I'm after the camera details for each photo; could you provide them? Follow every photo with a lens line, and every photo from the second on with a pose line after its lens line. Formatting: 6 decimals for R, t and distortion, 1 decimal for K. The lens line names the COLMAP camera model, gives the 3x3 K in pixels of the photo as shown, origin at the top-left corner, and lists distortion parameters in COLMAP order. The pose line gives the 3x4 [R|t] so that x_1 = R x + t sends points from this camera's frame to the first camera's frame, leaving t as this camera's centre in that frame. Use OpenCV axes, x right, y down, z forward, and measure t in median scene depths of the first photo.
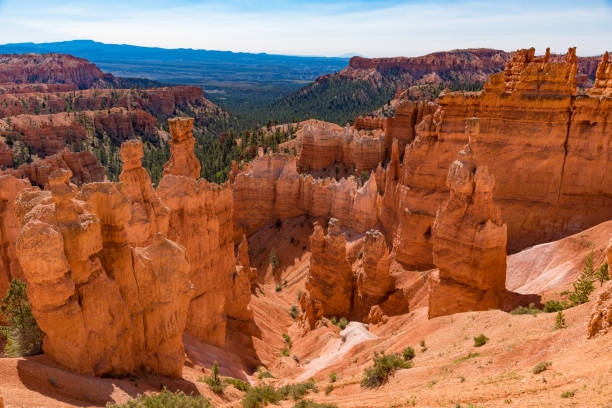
lens RADIAL K [[513.7, 0, 308.1], [0, 513.7, 206.2], [0, 0, 1]] dist [0.023611, -0.027662]
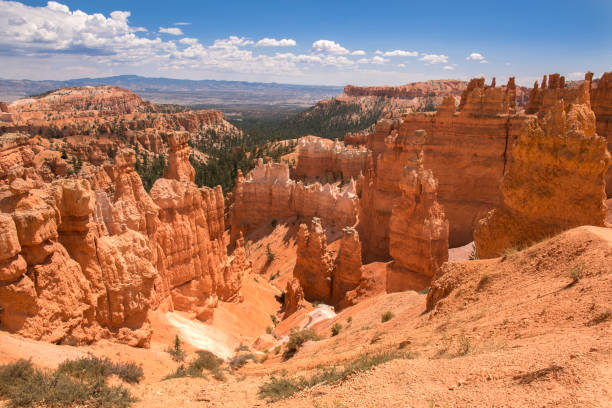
lens RADIAL K [[432.6, 0, 312.8], [0, 432.6, 199.1], [0, 0, 1]] dist [-0.109043, 0.031019]
pose [[0.999991, -0.002519, 0.003542, 0.039854], [0.002603, 0.999715, -0.023719, 0.005325], [-0.003481, 0.023728, 0.999712, 0.010906]]
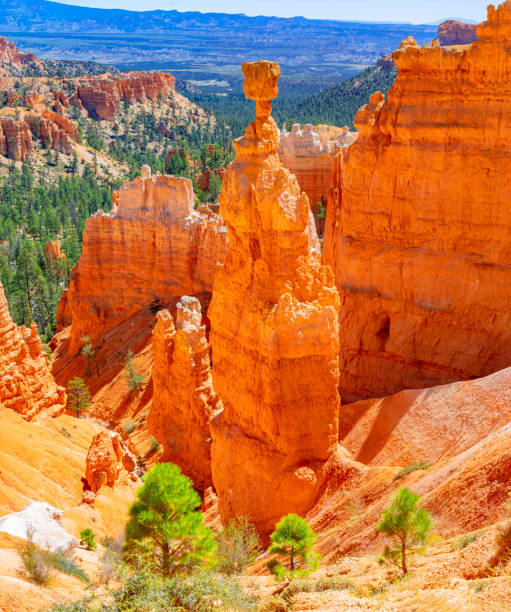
lens RADIAL K [[902.3, 0, 266.7], [0, 902.3, 299.8], [0, 0, 1]] dist [-0.069156, 0.000000]
pose [[0.992932, 0.027873, -0.115362, 0.231680], [-0.025986, 0.999503, 0.017824, 0.009457], [0.115801, -0.014700, 0.993164, 0.125823]]
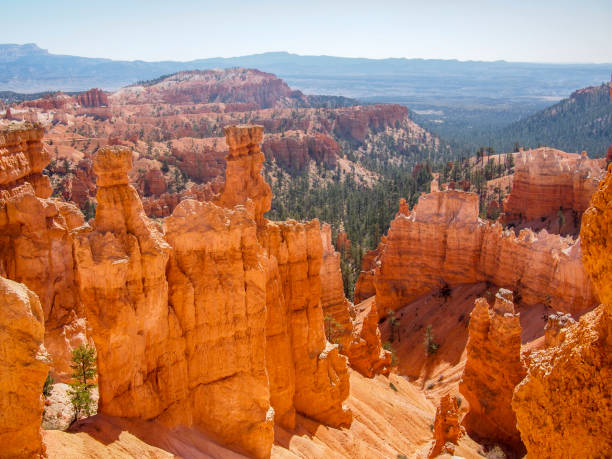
lens RADIAL K [[687.0, 0, 287.2], [0, 687.0, 223.3], [0, 0, 1]] dist [-0.010785, 0.000000]
pose [[0.928884, 0.057102, -0.365941, 0.108136], [-0.078706, 0.995910, -0.044380, 0.001420], [0.361910, 0.070026, 0.929579, 0.090893]]
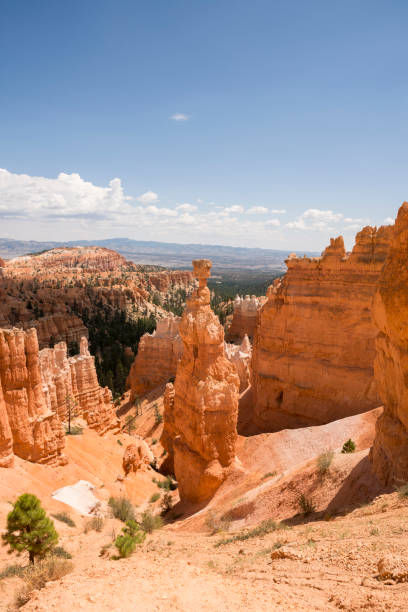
lens RADIAL K [[432.6, 0, 200.4], [0, 432.6, 307.0], [0, 0, 1]] dist [-0.109043, 0.031019]
pose [[0.977525, 0.034186, -0.208031, 0.261665], [-0.065296, 0.987338, -0.144572, 0.009011], [0.200454, 0.154906, 0.967379, 0.160288]]
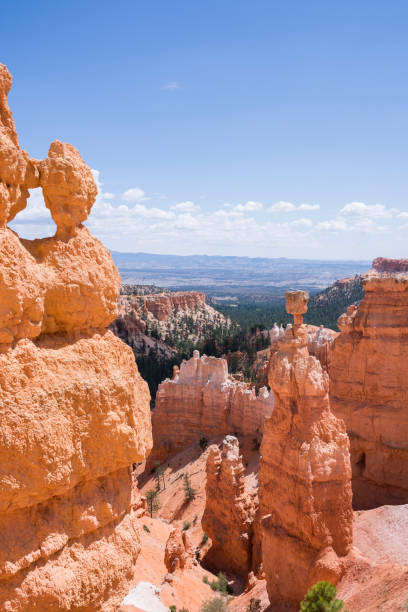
lens RADIAL K [[578.5, 0, 200.2], [0, 578.5, 306.1], [0, 0, 1]] dist [0.022113, 0.000000]
pose [[0.974929, -0.004386, -0.222473, 0.203401], [-0.041171, 0.978988, -0.199720, 0.008409], [0.218674, 0.203872, 0.954263, 0.112563]]
